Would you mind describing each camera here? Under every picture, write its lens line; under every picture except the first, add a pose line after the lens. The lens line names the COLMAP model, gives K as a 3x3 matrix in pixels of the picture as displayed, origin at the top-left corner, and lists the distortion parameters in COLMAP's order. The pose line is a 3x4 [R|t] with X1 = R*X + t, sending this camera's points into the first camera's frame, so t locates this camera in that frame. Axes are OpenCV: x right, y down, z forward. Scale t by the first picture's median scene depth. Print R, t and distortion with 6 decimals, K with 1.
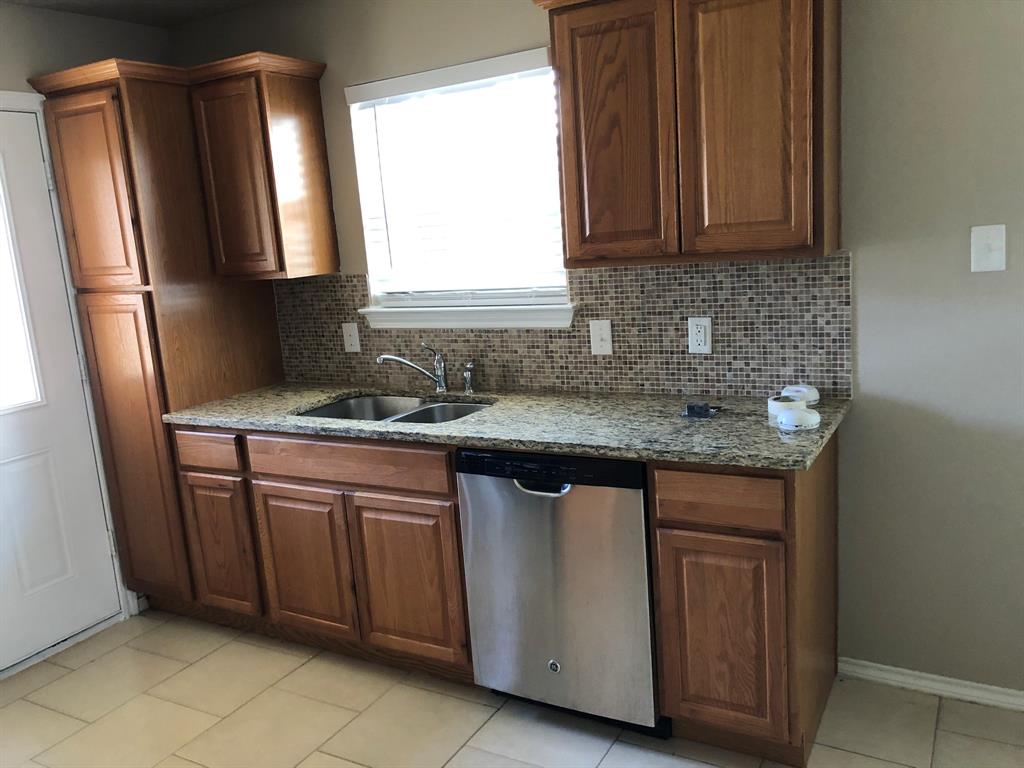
lens RADIAL K [[848.7, 0, 508.7], [0, 848.7, 378.8], [0, 0, 1]] dist [0.040737, -0.049008]
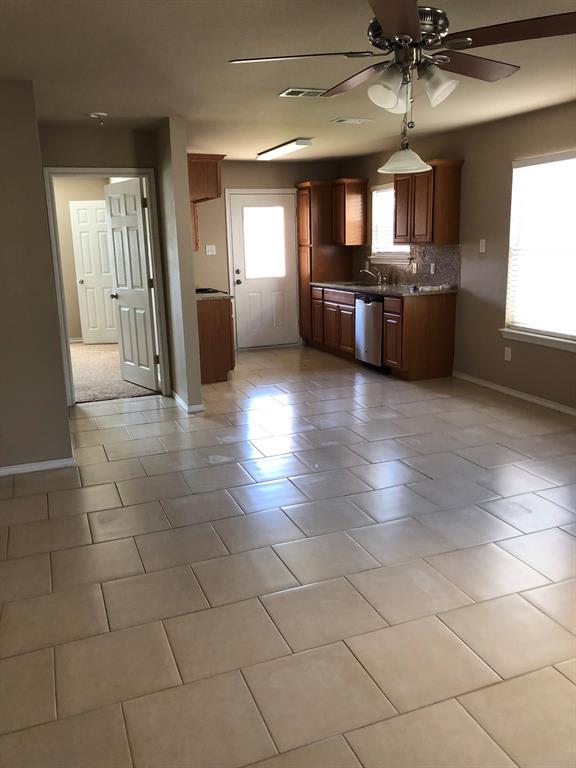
lens RADIAL K [[636.5, 0, 286.9], [0, 636.5, 387.8], [0, 0, 1]] dist [0.040737, -0.049008]
pose [[0.782100, 0.192944, -0.592531, 1.165512], [-0.143865, 0.981078, 0.129574, 0.142501], [0.606319, -0.016096, 0.795058, -1.158988]]
